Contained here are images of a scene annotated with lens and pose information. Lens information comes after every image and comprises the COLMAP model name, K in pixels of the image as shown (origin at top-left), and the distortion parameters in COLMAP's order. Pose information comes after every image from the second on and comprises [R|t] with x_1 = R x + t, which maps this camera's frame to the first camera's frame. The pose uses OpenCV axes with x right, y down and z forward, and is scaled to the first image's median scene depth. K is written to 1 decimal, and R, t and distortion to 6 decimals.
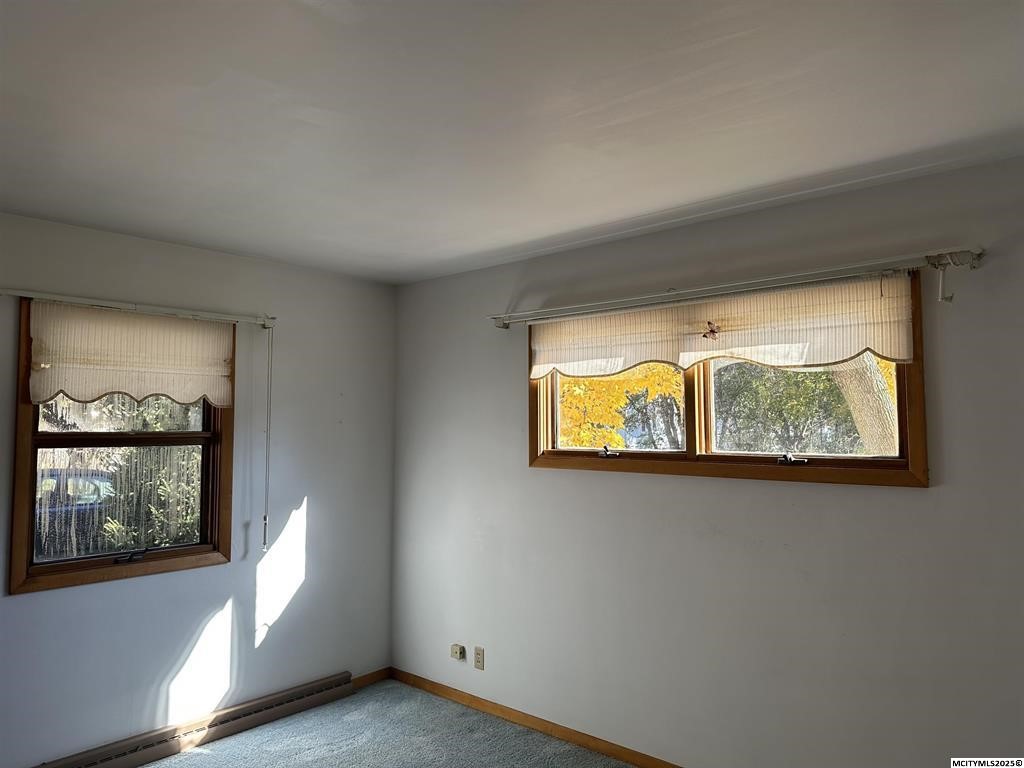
lens RADIAL K [[720.1, 0, 511.2], [0, 720.1, 376.9], [0, 0, 1]] dist [0.071447, -0.067492]
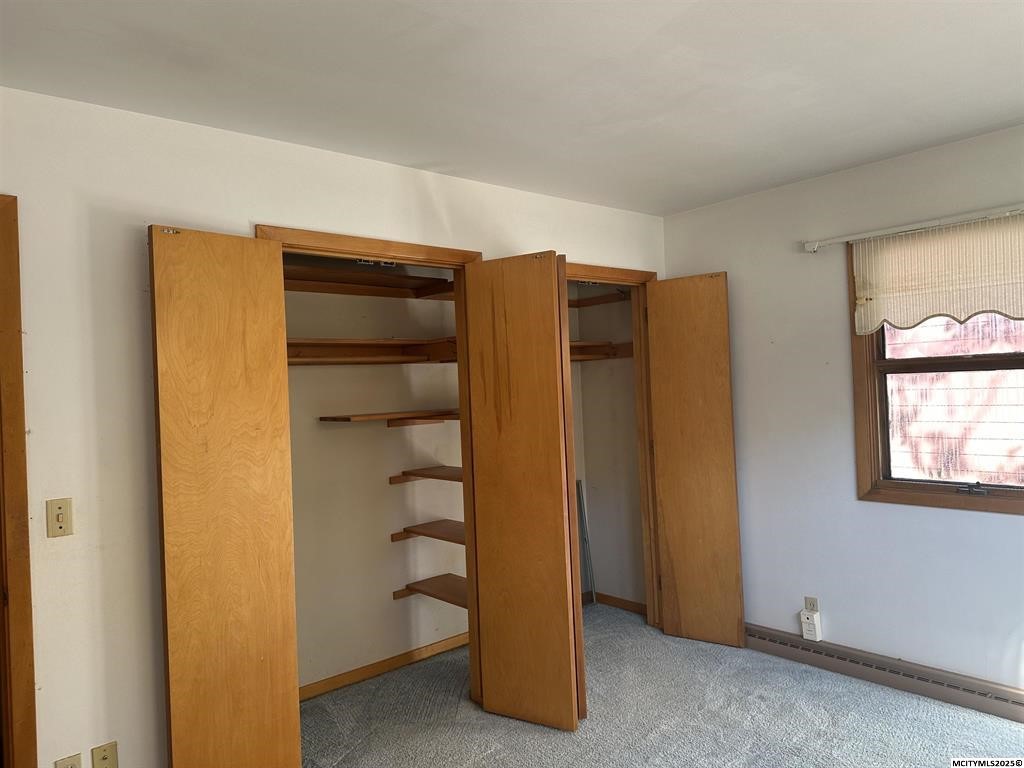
lens RADIAL K [[720.1, 0, 511.2], [0, 720.1, 376.9], [0, 0, 1]] dist [0.071447, -0.067492]
pose [[-0.123165, 0.005426, -0.992371, 0.498787], [0.121377, 0.992560, -0.009637, 0.044471], [0.984936, -0.121638, -0.122907, 0.585075]]
